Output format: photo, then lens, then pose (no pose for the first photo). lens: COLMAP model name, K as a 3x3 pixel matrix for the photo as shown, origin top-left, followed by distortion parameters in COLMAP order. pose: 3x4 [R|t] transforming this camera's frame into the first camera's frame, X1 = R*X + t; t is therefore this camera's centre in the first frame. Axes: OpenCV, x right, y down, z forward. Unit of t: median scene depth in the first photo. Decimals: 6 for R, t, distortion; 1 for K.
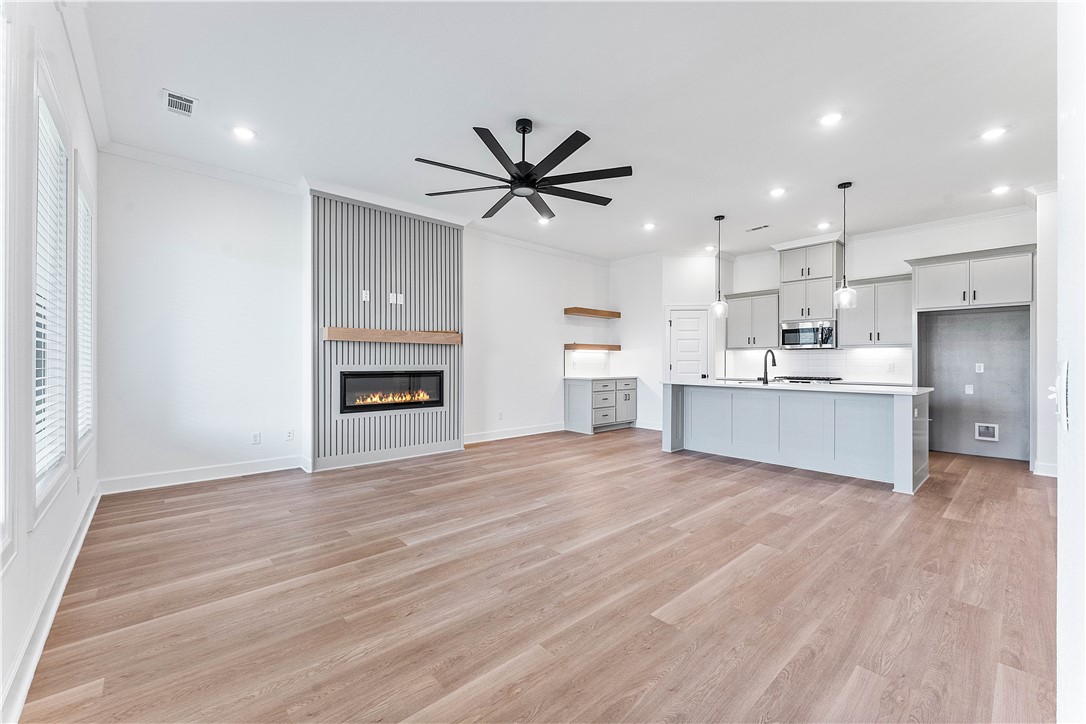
lens RADIAL K [[432.1, 0, 537.2], [0, 432.1, 363.5], [0, 0, 1]] dist [-0.001419, -0.000231]
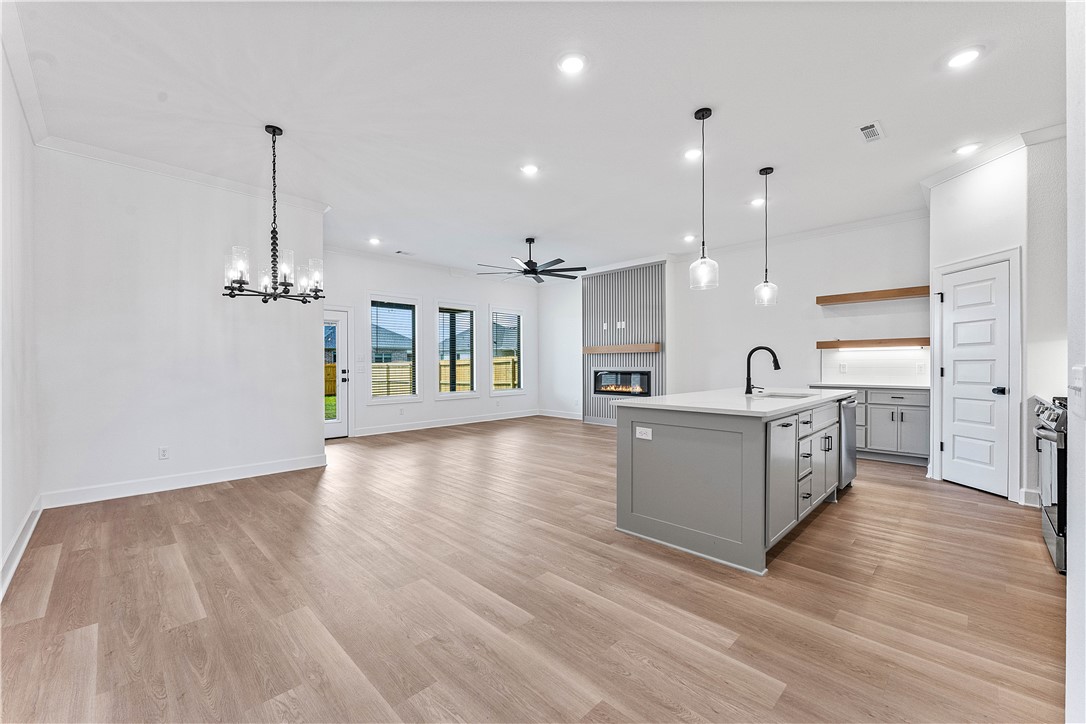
lens RADIAL K [[432.1, 0, 537.2], [0, 432.1, 363.5], [0, 0, 1]] dist [-0.001419, -0.000231]
pose [[0.067288, -0.006641, -0.997711, 1.175307], [-0.000072, 0.999978, -0.006661, 0.000758], [0.997734, 0.000520, 0.067286, 0.564723]]
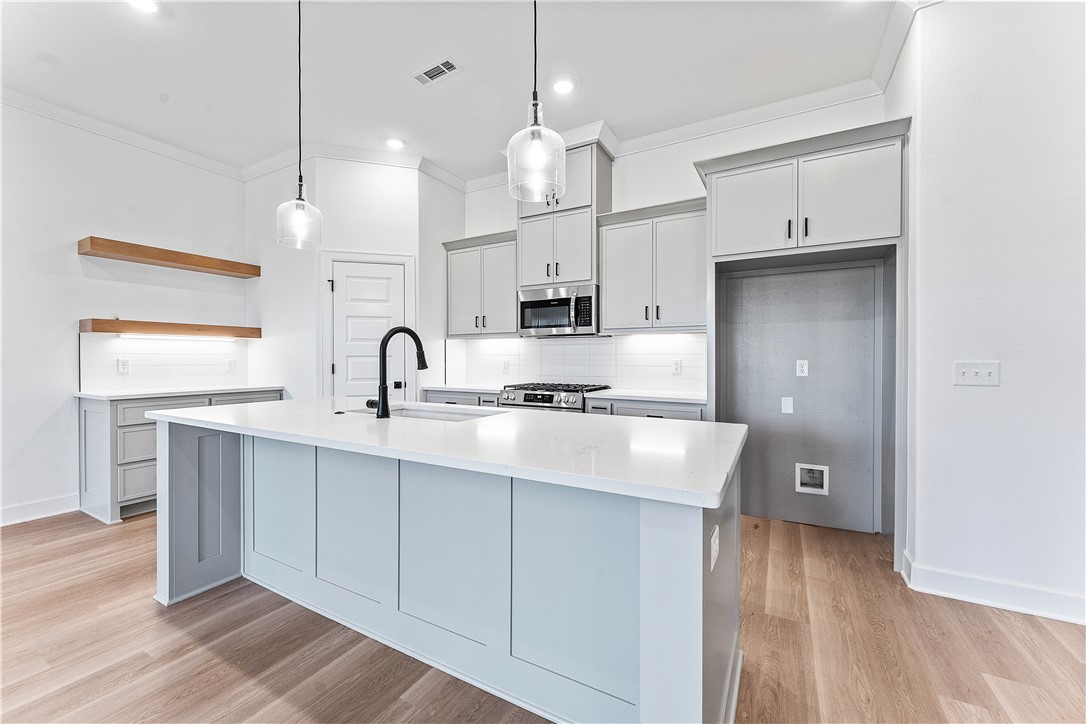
lens RADIAL K [[432.1, 0, 537.2], [0, 432.1, 363.5], [0, 0, 1]] dist [-0.001419, -0.000231]
pose [[0.942692, -0.005055, 0.333625, 0.500694], [0.003305, 0.999978, 0.005813, -0.000615], [-0.333647, -0.004377, 0.942688, 0.575285]]
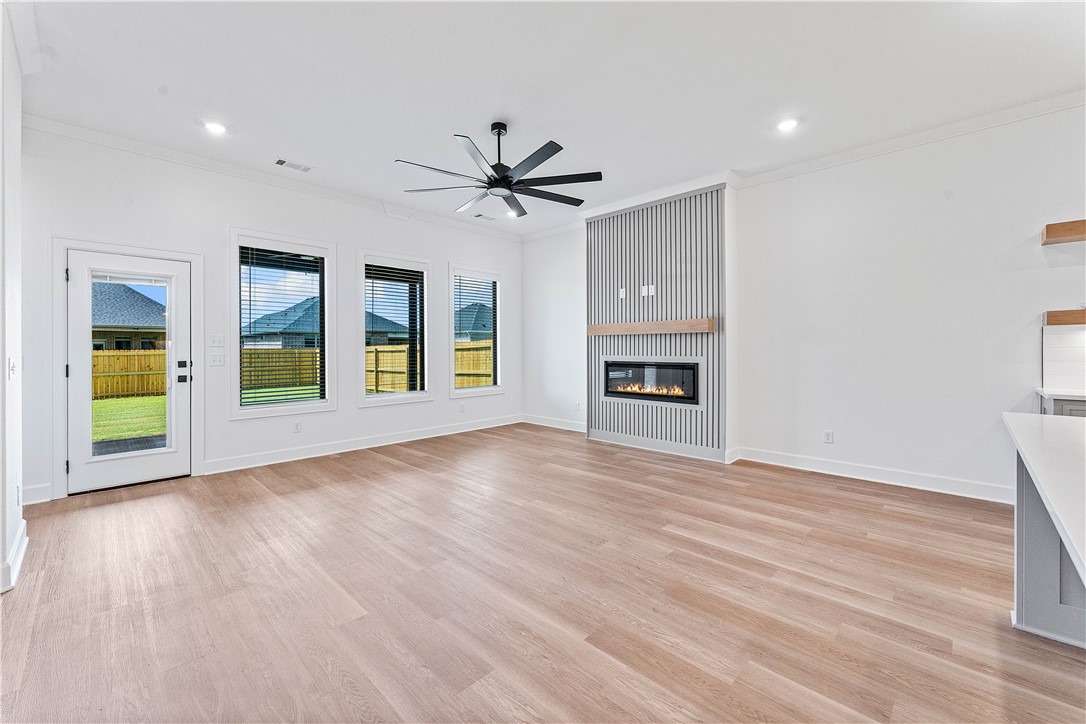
lens RADIAL K [[436.0, 0, 533.0], [0, 436.0, 351.4], [0, 0, 1]] dist [0.002377, 0.000085]
pose [[0.072858, 0.001471, -0.997341, 0.646132], [-0.001349, 0.999998, 0.001377, -0.008468], [0.997341, 0.001245, 0.072860, 0.629618]]
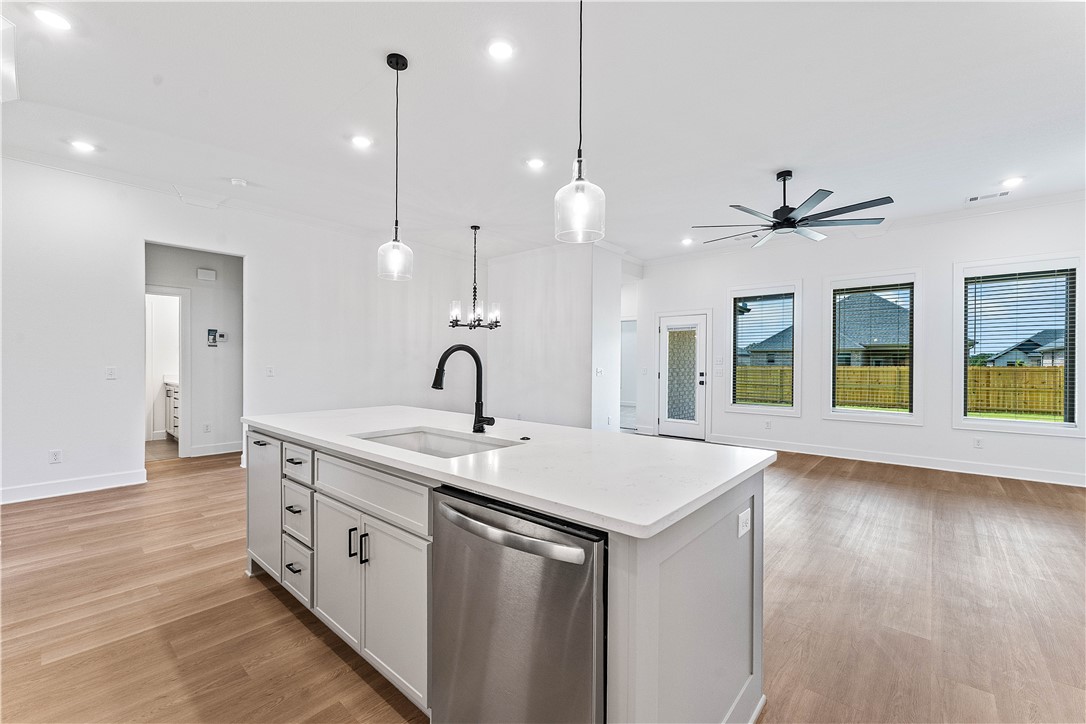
lens RADIAL K [[451.8, 0, 543.0], [0, 451.8, 362.0], [0, 0, 1]] dist [-0.001312, 0.000162]
pose [[-0.989722, -0.009049, -0.142720, 0.504734], [-0.009237, 0.999957, 0.000655, -0.017850], [0.142708, 0.001967, -0.989763, 1.350262]]
